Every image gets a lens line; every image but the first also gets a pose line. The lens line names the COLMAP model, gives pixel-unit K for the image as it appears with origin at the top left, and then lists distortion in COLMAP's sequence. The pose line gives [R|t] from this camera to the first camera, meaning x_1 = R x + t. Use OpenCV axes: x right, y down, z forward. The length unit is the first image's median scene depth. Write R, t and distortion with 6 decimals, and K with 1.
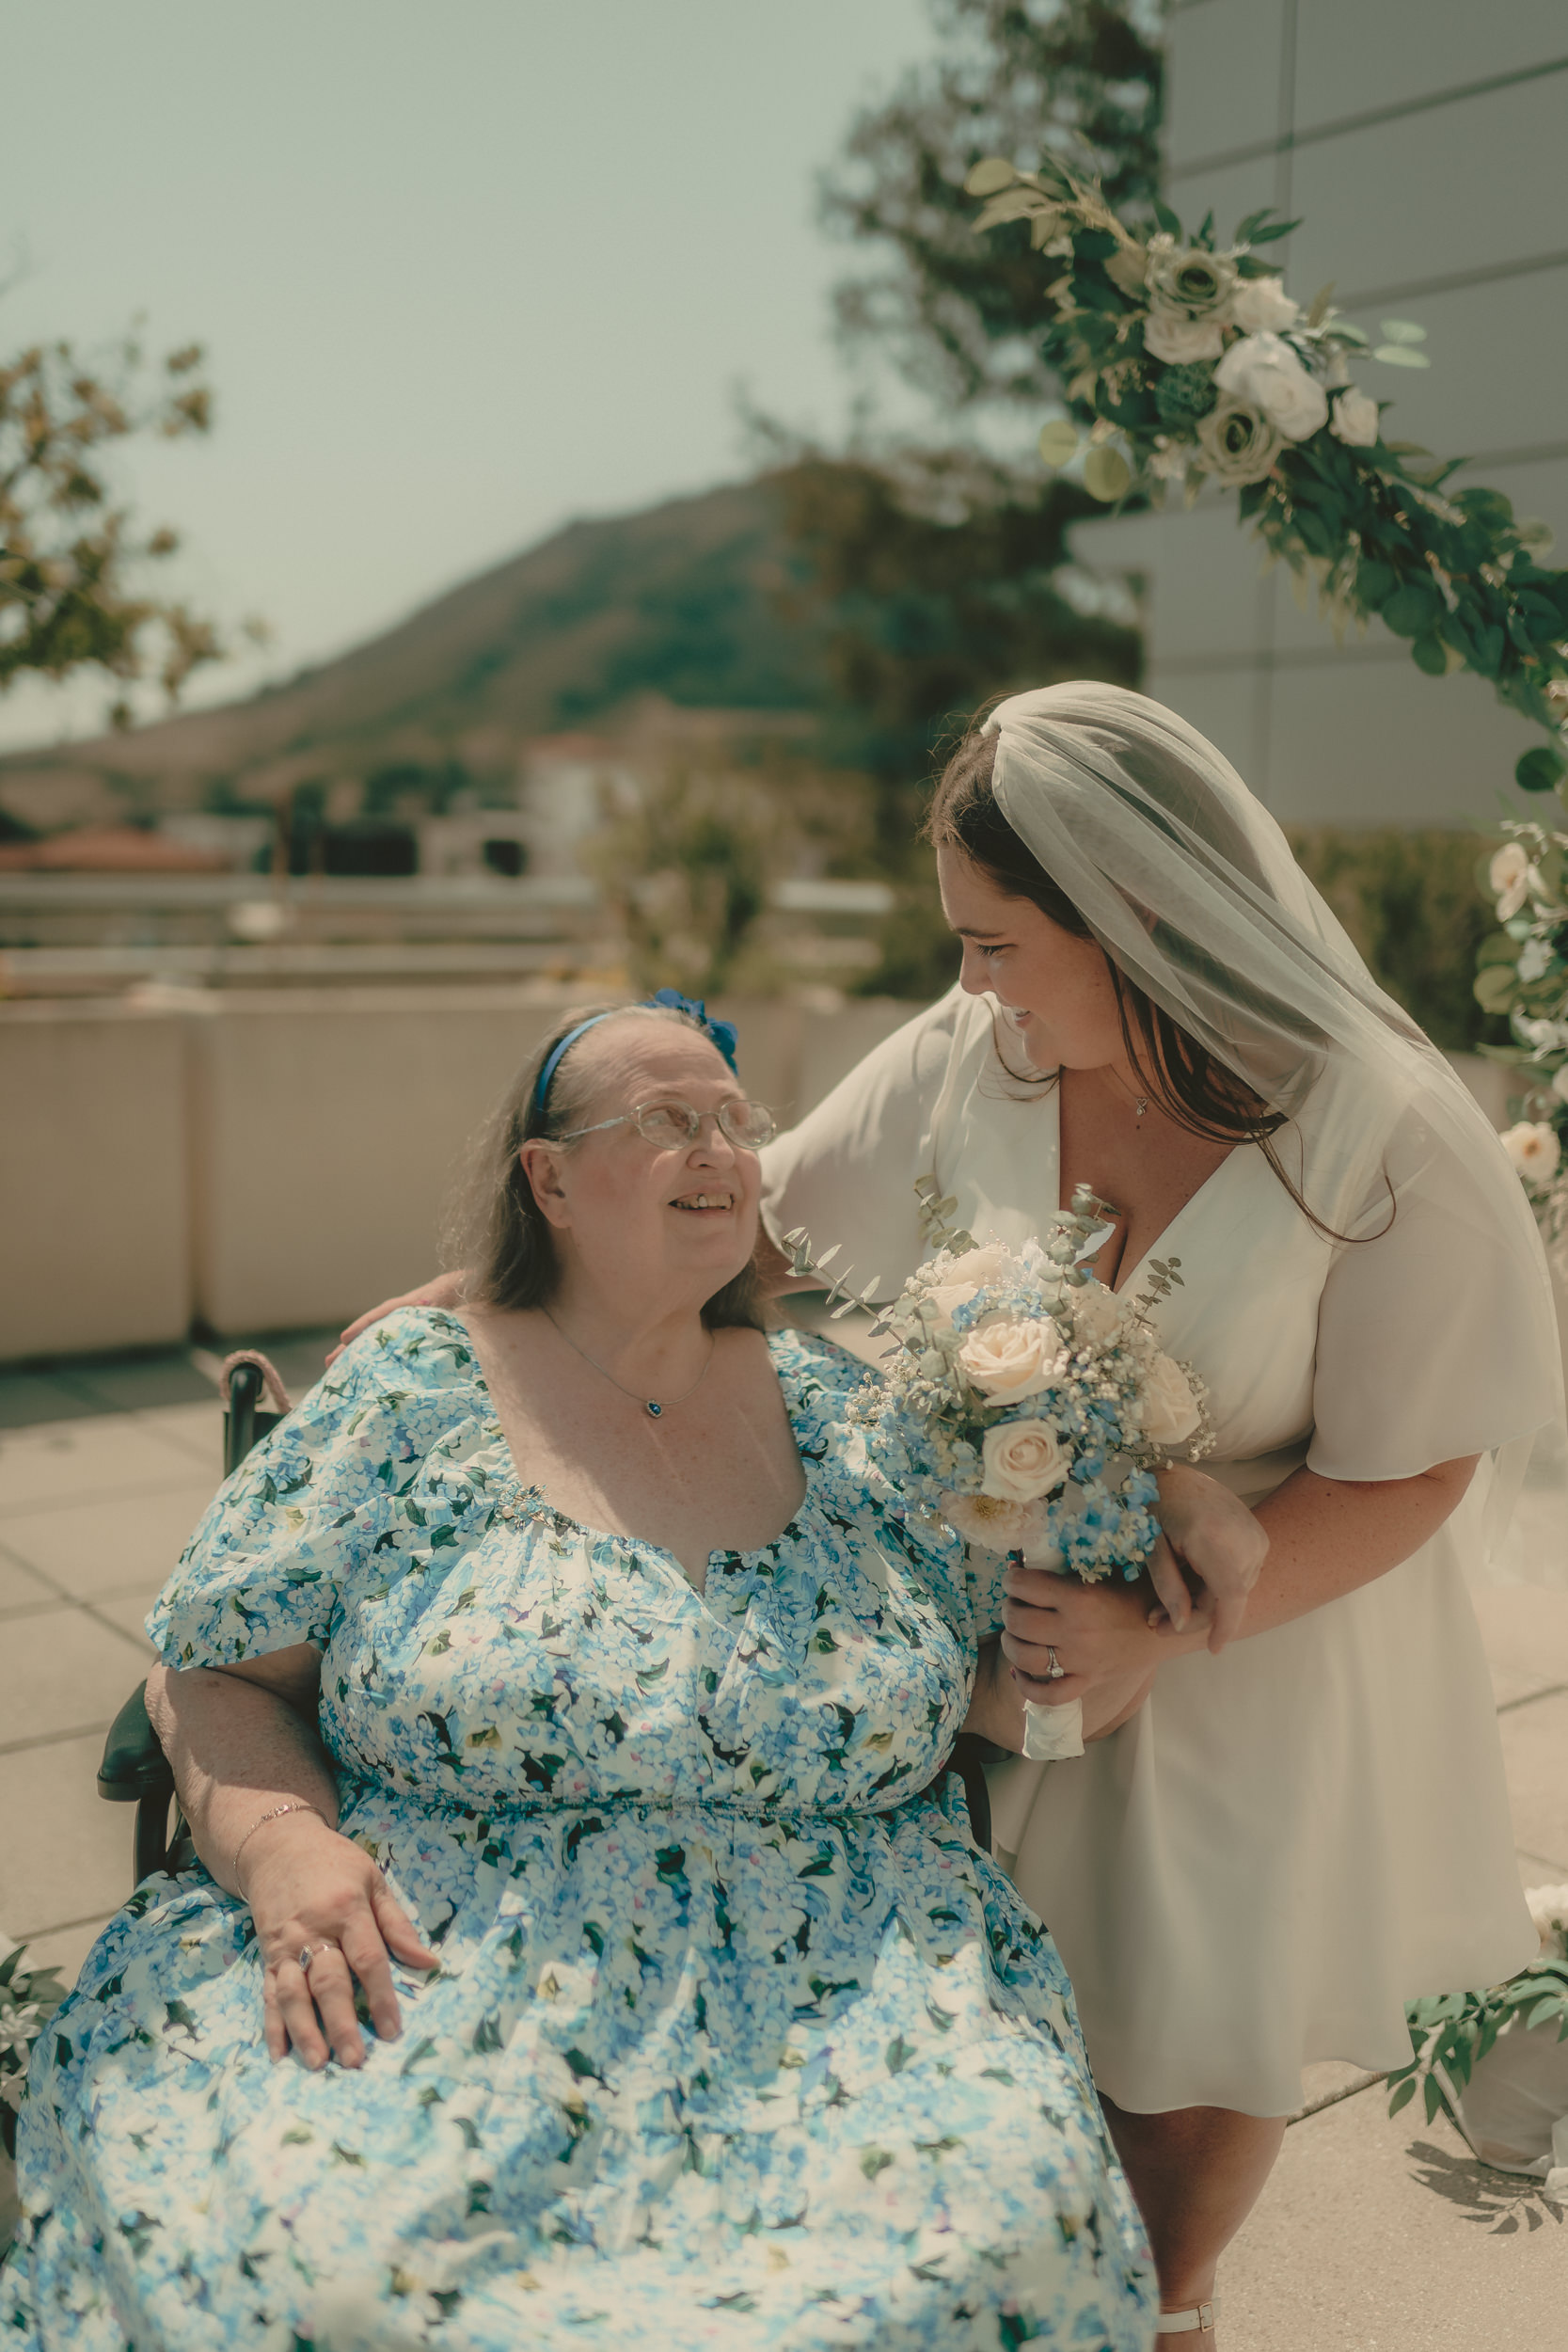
lens RADIAL K [[2488.9, 0, 784.0], [0, 2488.9, 1176.0], [0, 0, 1]] dist [-0.009957, 0.009114]
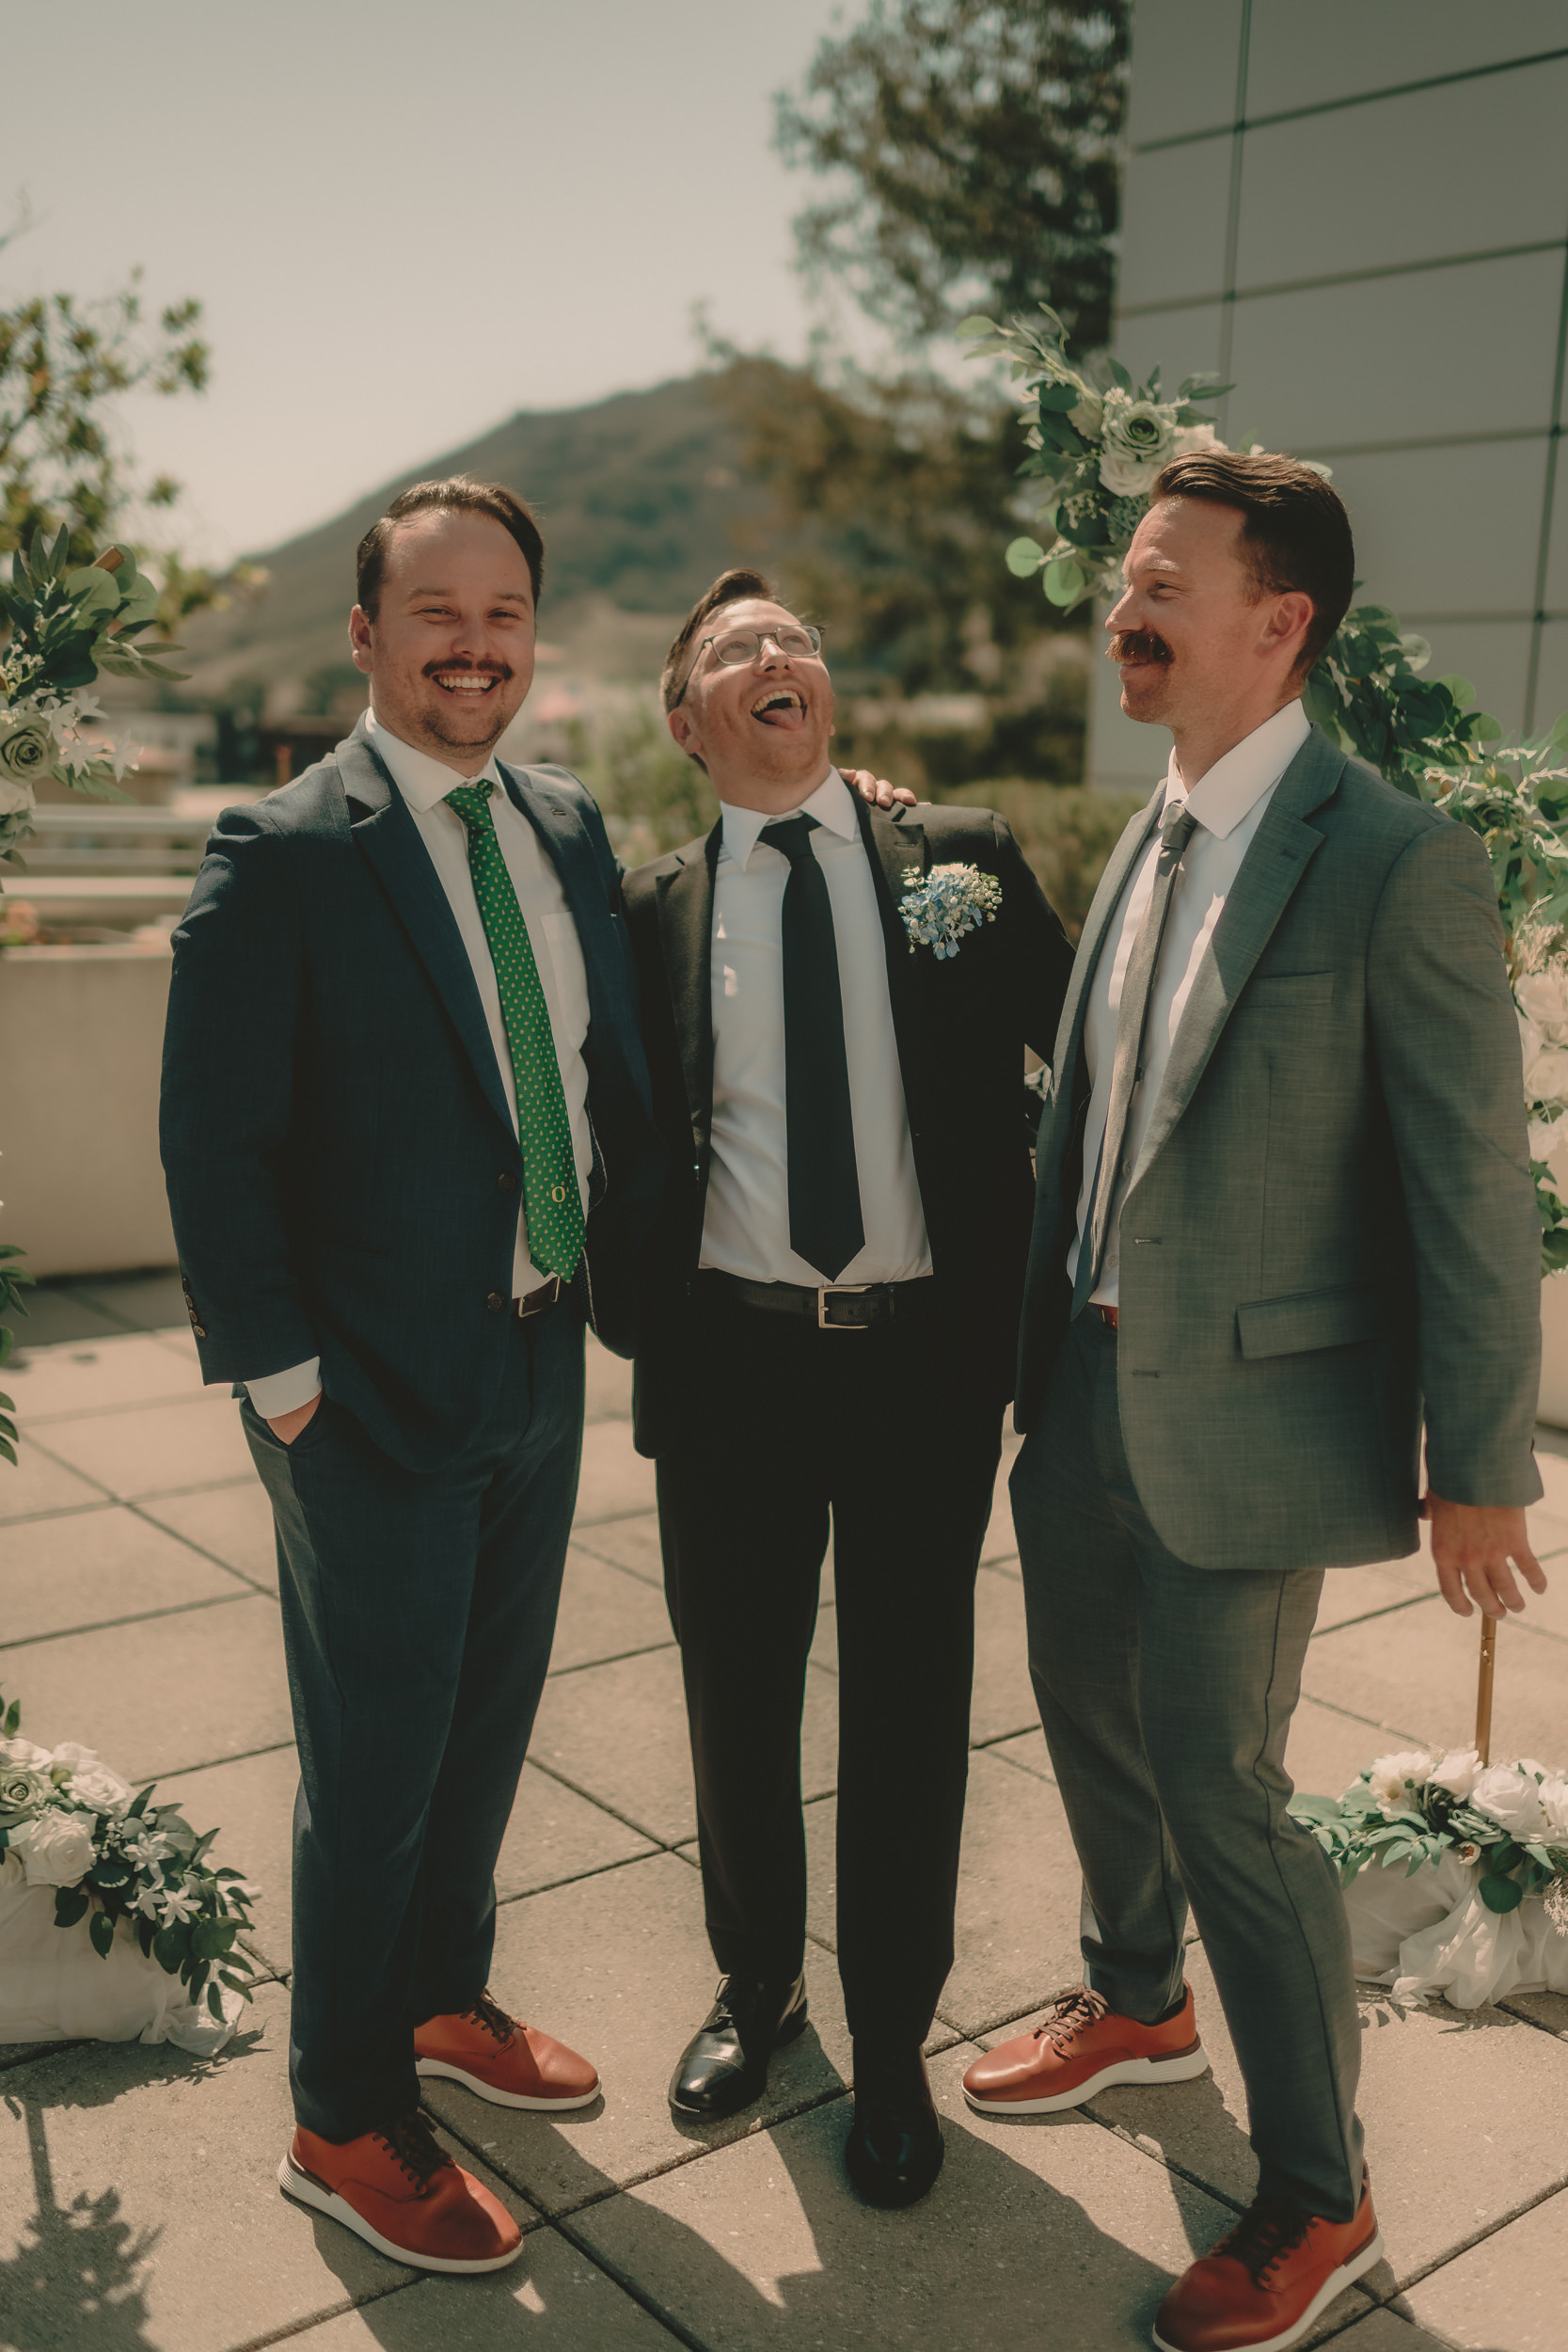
lens RADIAL K [[2488.9, 0, 784.0], [0, 2488.9, 1176.0], [0, 0, 1]] dist [-0.009957, 0.009114]
pose [[0.999547, 0.015490, 0.025804, -0.033444], [-0.016466, 0.999140, 0.038059, -0.039918], [-0.025193, -0.038467, 0.998942, -0.212762]]
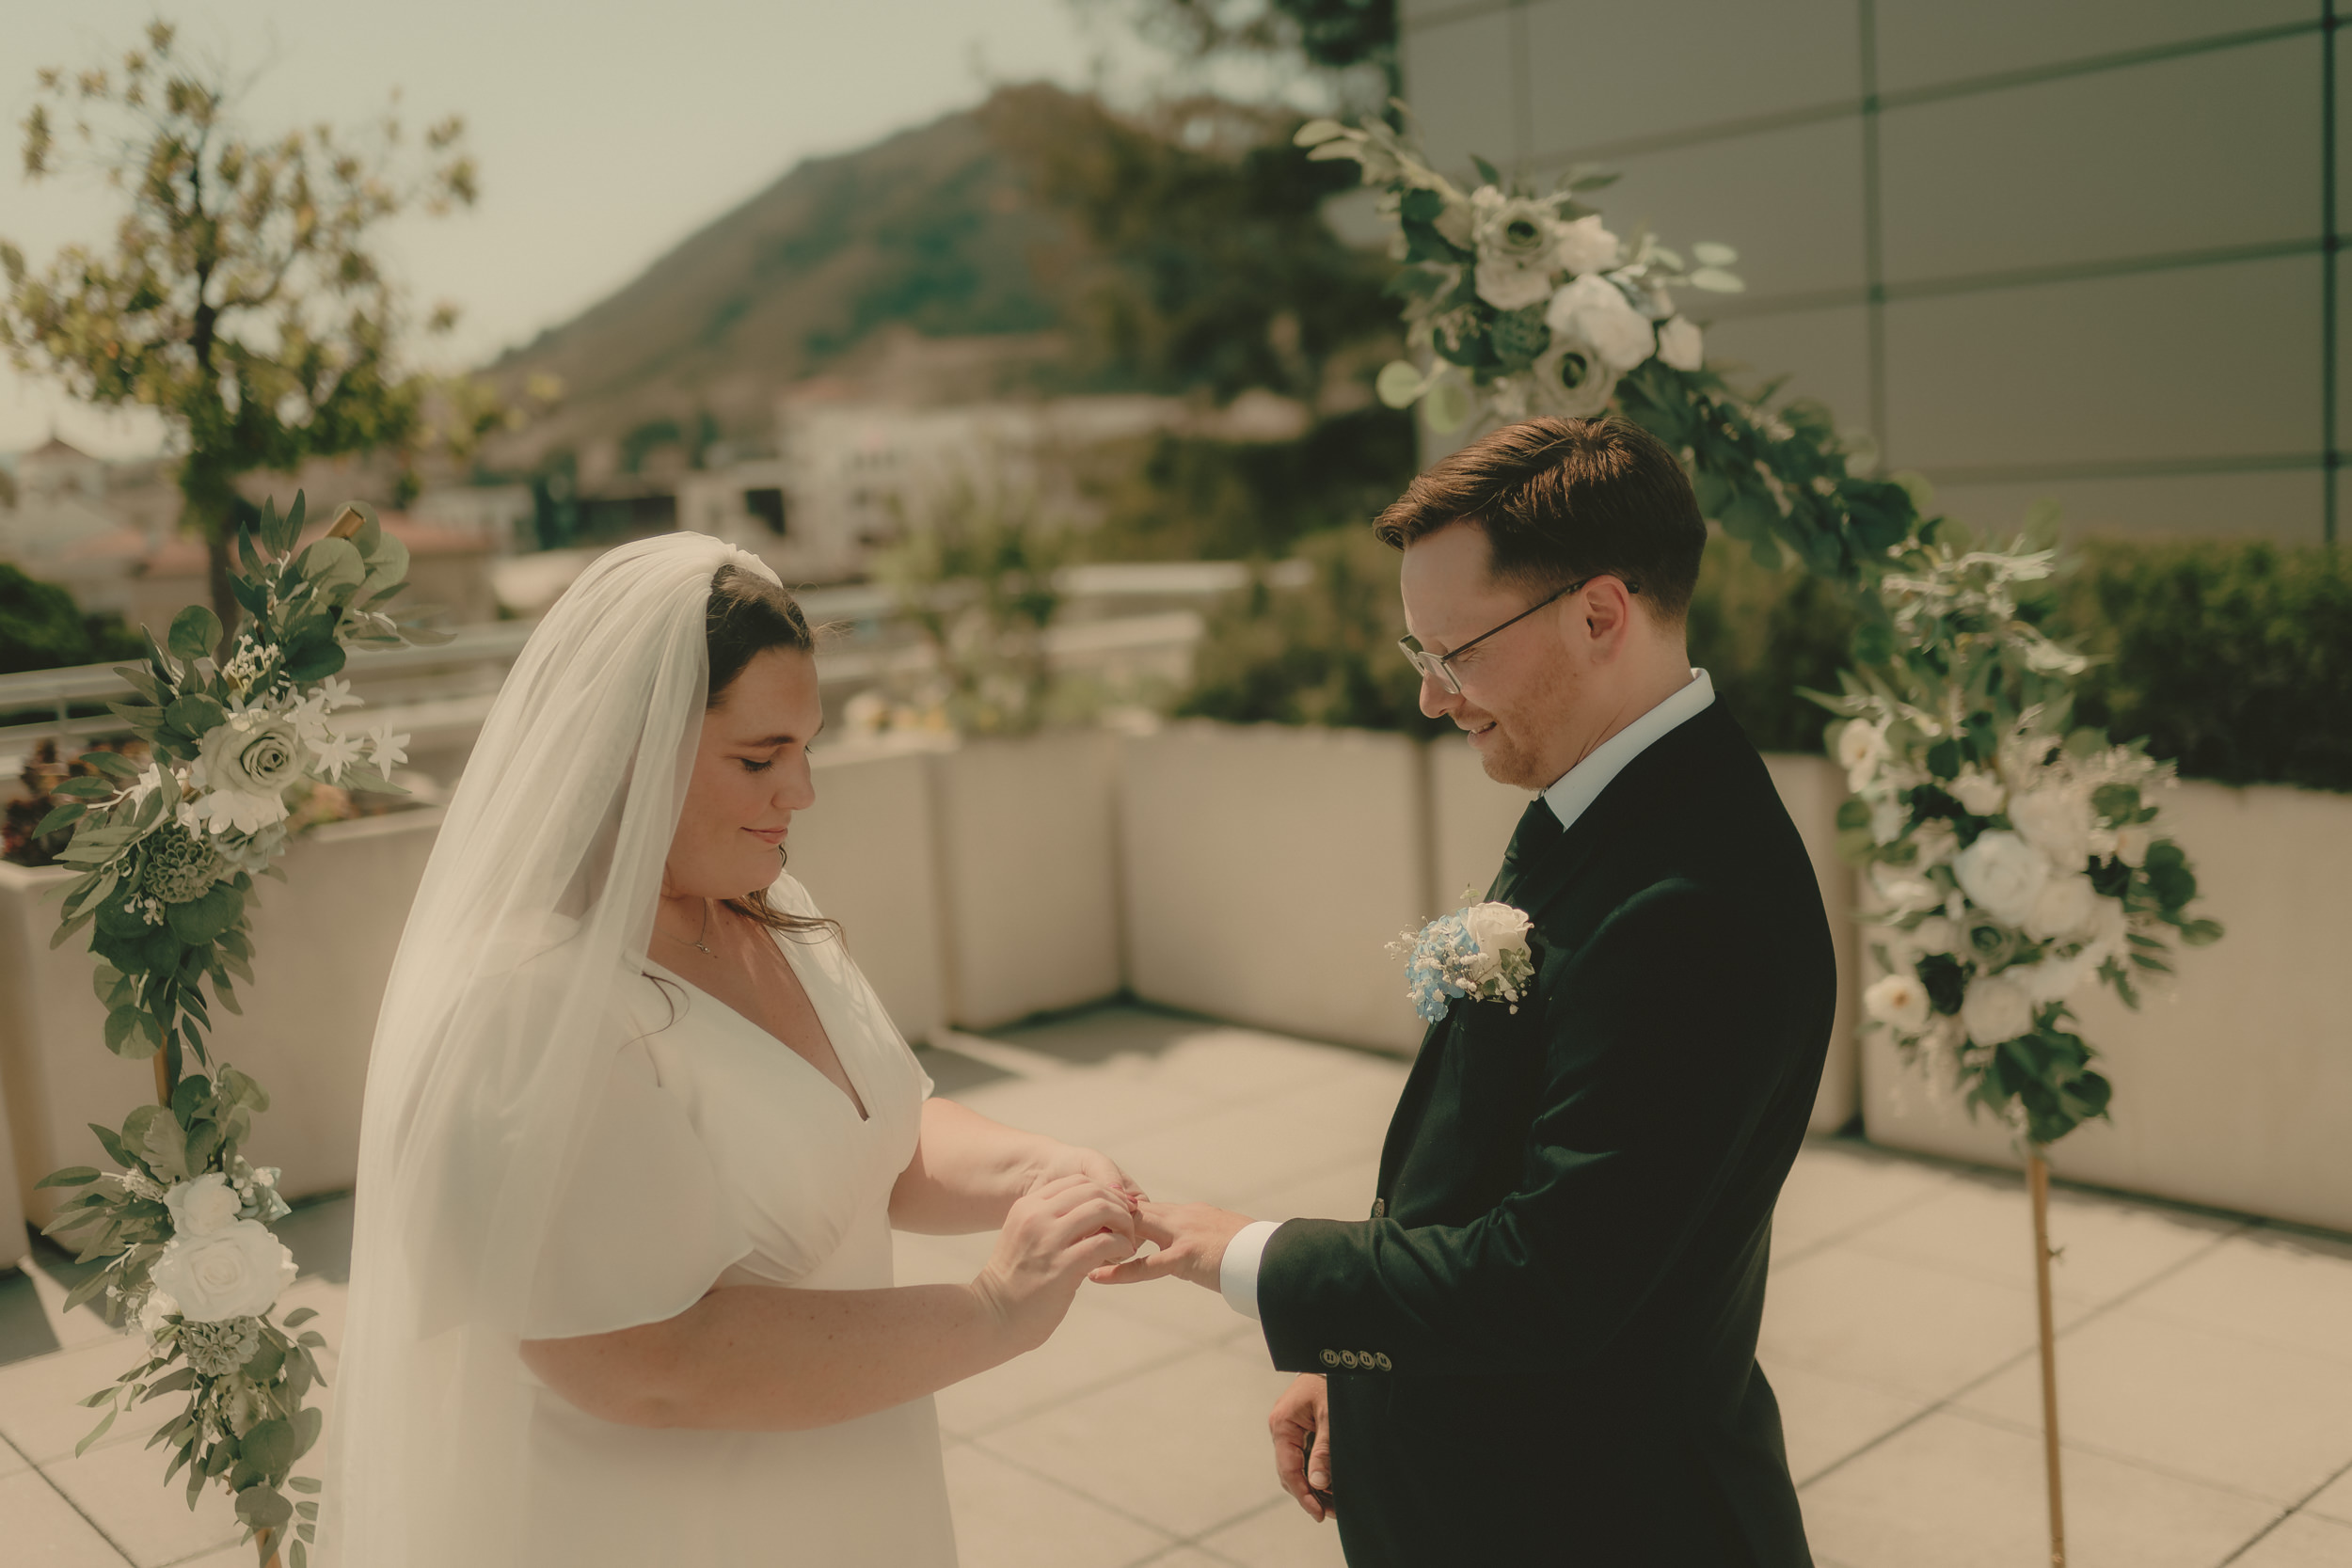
lens RADIAL K [[2488.9, 0, 1176.0], [0, 2488.9, 784.0], [0, 0, 1]] dist [-0.009957, 0.009114]
pose [[0.995122, -0.089519, 0.041456, -0.044172], [0.089609, 0.995977, -0.000330, -0.136780], [-0.041259, 0.004043, 0.999140, -0.047890]]
